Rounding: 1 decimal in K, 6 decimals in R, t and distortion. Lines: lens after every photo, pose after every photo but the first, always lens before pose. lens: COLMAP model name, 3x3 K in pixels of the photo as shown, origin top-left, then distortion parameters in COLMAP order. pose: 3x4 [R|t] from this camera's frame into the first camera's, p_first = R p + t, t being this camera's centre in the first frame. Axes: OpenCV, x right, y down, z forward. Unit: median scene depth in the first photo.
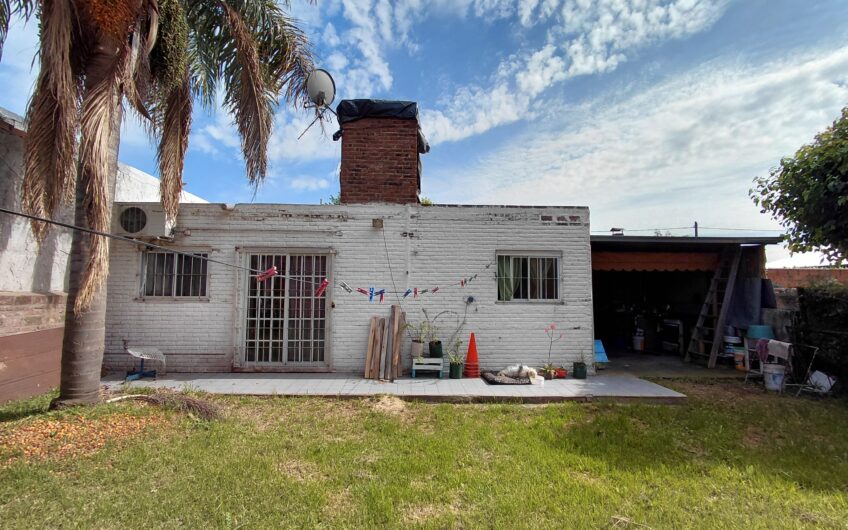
lens RADIAL K [[393.6, 0, 423.7], [0, 393.6, 264.5], [0, 0, 1]] dist [-0.001943, 0.000350]
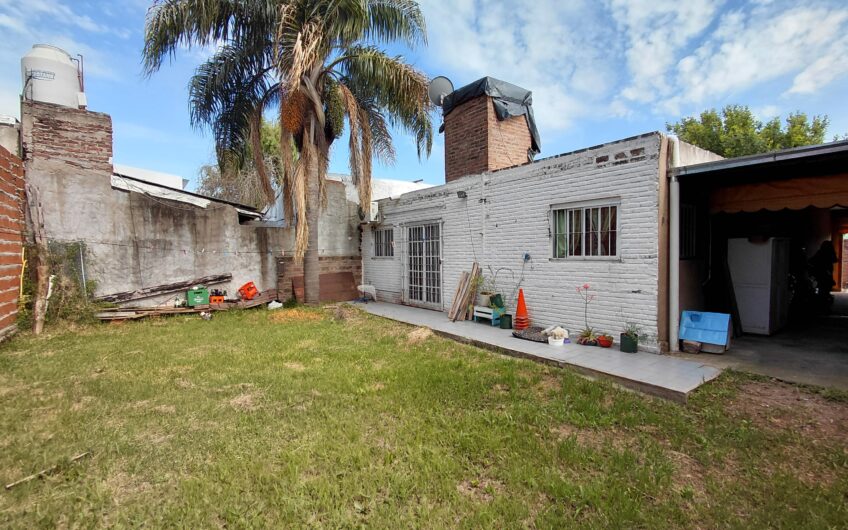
lens RADIAL K [[393.6, 0, 423.4], [0, 393.6, 268.1], [0, 0, 1]] dist [-0.001943, 0.000350]
pose [[0.561225, 0.016302, -0.827503, 0.811438], [0.075716, 0.994602, 0.070946, 0.024844], [0.824192, -0.102472, 0.556962, 0.203911]]
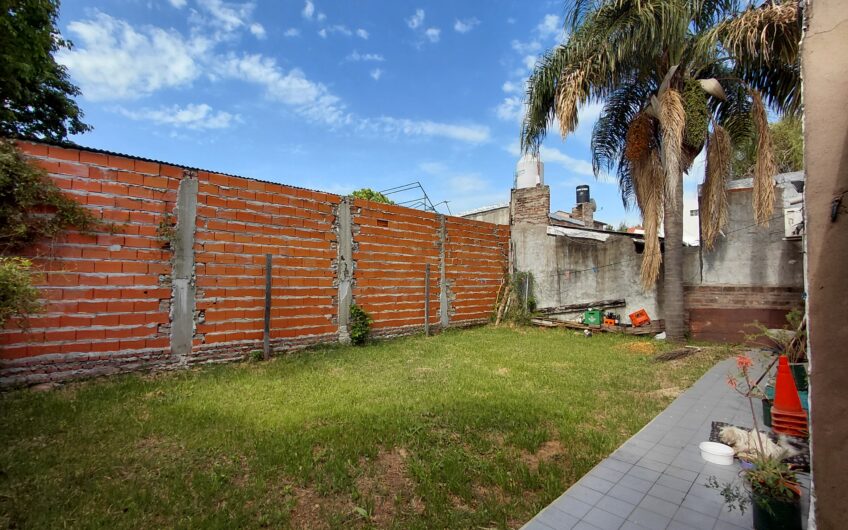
lens RADIAL K [[393.6, 0, 423.2], [0, 393.6, 268.0], [0, 0, 1]] dist [-0.001943, 0.000350]
pose [[-0.749163, -0.031995, -0.661612, 0.843262], [0.035923, 0.995400, -0.088813, 0.078808], [0.661411, -0.090303, -0.744568, 1.061552]]
